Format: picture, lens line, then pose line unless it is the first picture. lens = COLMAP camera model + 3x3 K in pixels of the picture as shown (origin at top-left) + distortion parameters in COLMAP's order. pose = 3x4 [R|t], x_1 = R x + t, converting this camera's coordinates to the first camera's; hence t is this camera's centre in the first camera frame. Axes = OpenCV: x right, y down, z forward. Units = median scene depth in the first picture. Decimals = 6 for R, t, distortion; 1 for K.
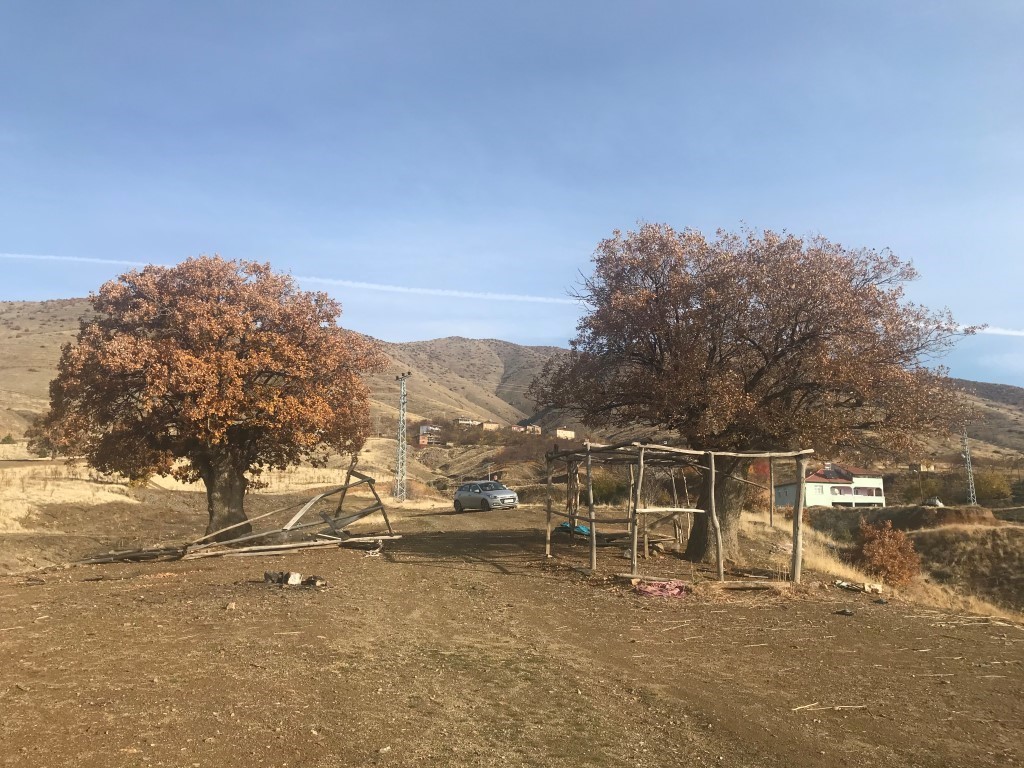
lens RADIAL K [[847.8, 0, 507.2], [0, 847.8, 347.1], [0, 0, 1]] dist [-0.014994, 0.002244]
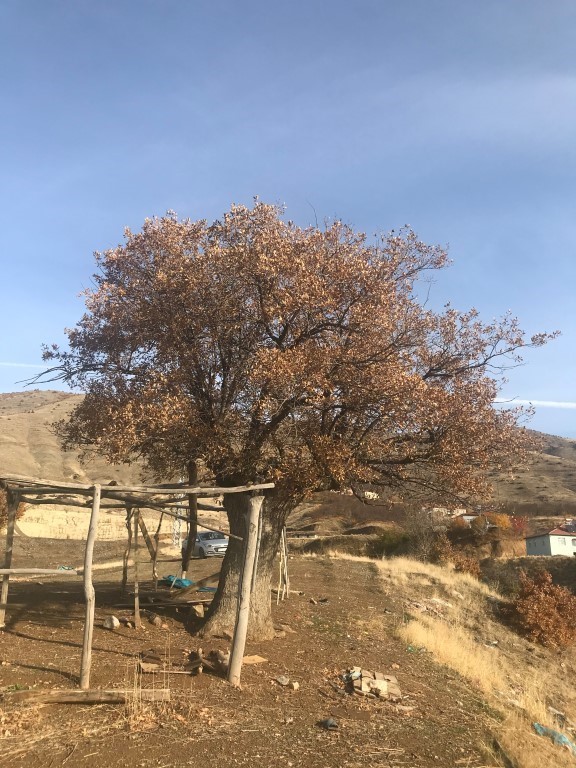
lens RADIAL K [[635.8, 0, 292.3], [0, 635.8, 360.8], [0, 0, 1]] dist [-0.014994, 0.002244]
pose [[0.997718, -0.009860, -0.066796, 0.149828], [0.002682, 0.994287, -0.106704, 0.026866], [0.067466, 0.106281, 0.992045, 0.165592]]
